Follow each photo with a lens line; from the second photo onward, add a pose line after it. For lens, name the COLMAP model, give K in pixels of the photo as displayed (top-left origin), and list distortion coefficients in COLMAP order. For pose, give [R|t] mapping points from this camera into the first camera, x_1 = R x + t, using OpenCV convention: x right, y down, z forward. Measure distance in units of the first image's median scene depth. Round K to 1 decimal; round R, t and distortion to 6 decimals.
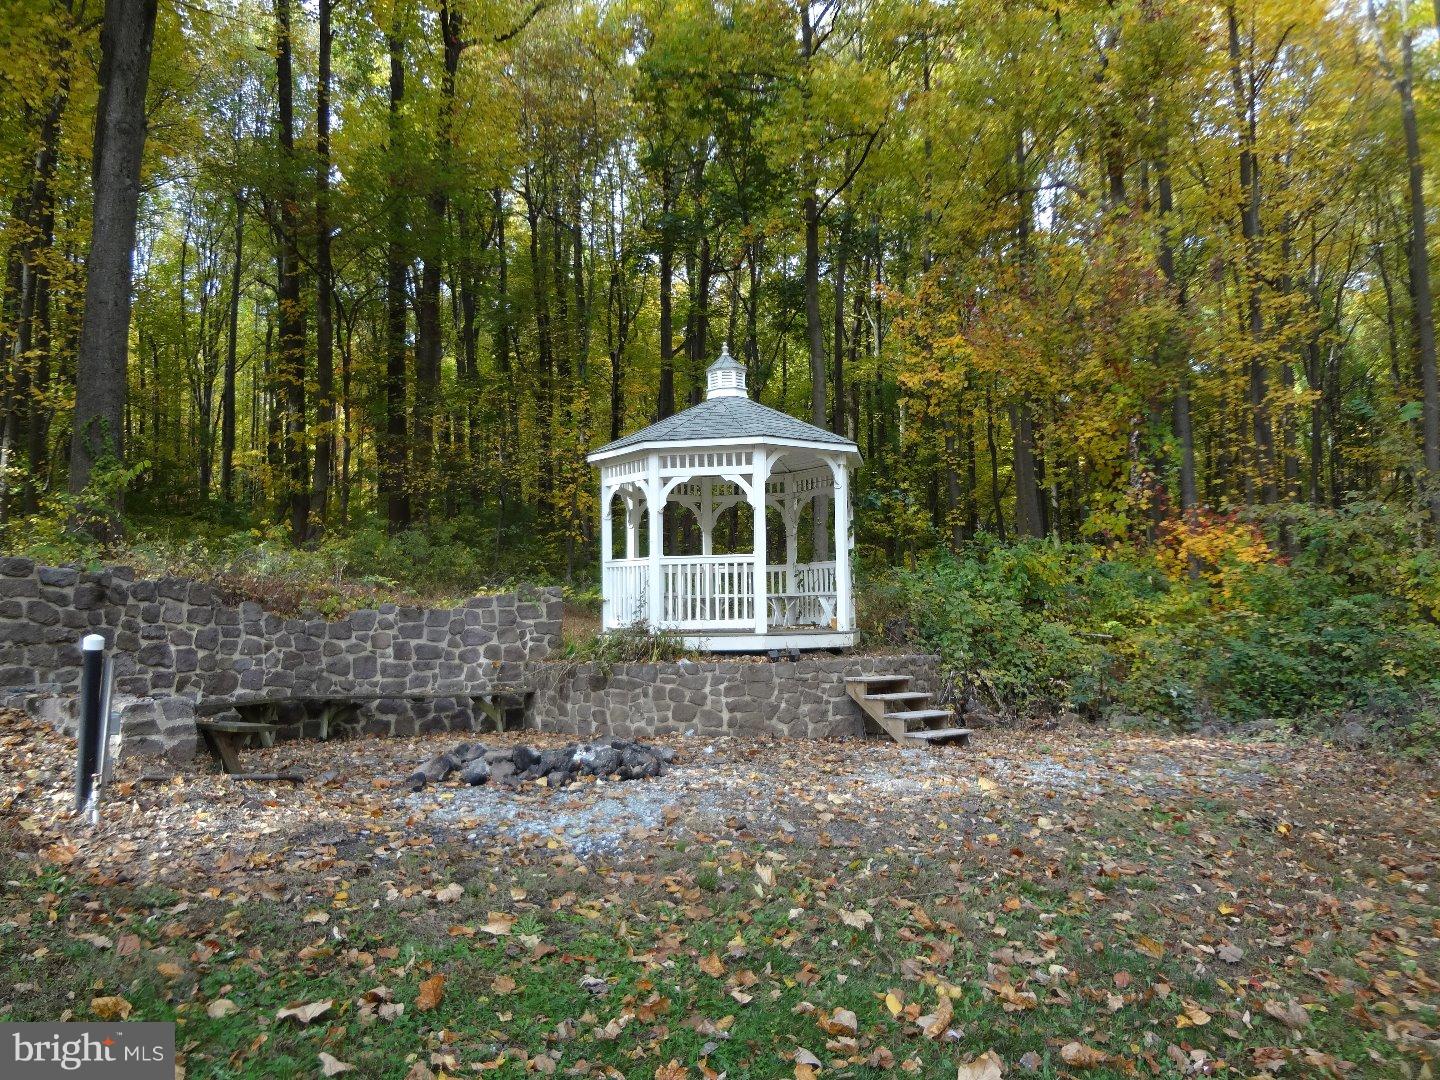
lens RADIAL K [[1068.5, 0, 720.0], [0, 1068.5, 540.0], [0, 0, 1]] dist [-0.047115, 0.005996]
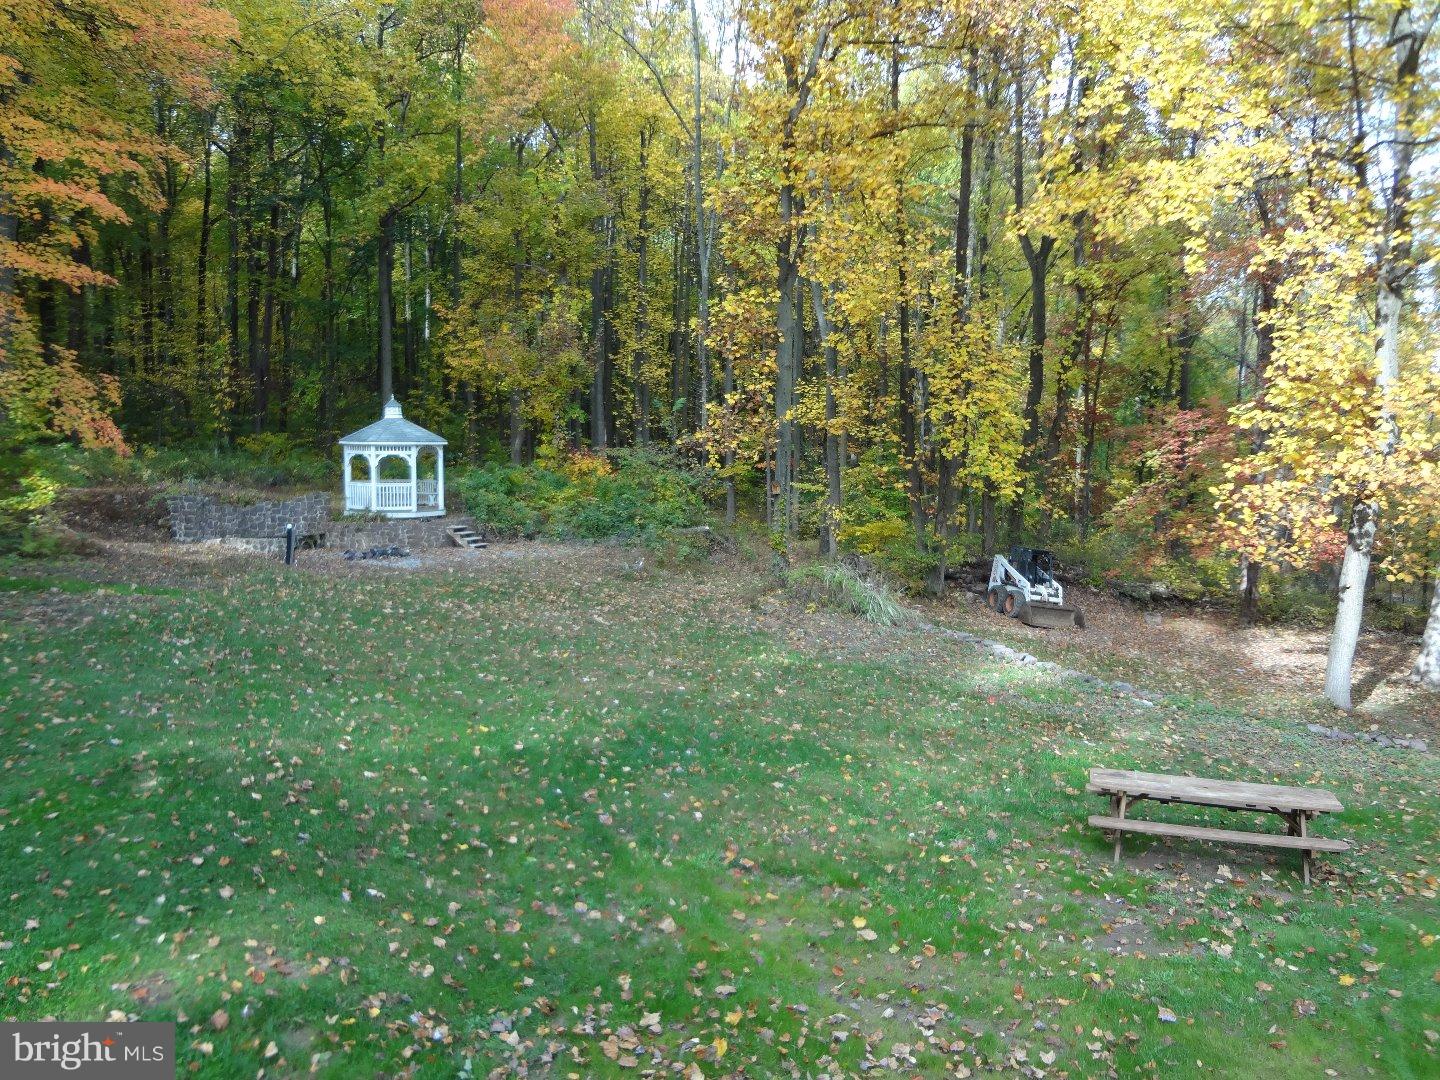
lens RADIAL K [[1050.2, 0, 720.0], [0, 1050.2, 540.0], [0, 0, 1]] dist [-0.063942, 0.017068]
pose [[0.894804, -0.022644, 0.445885, -0.457710], [-0.050475, 0.987179, 0.151428, -0.288832], [-0.443597, -0.158005, 0.882188, -1.755717]]
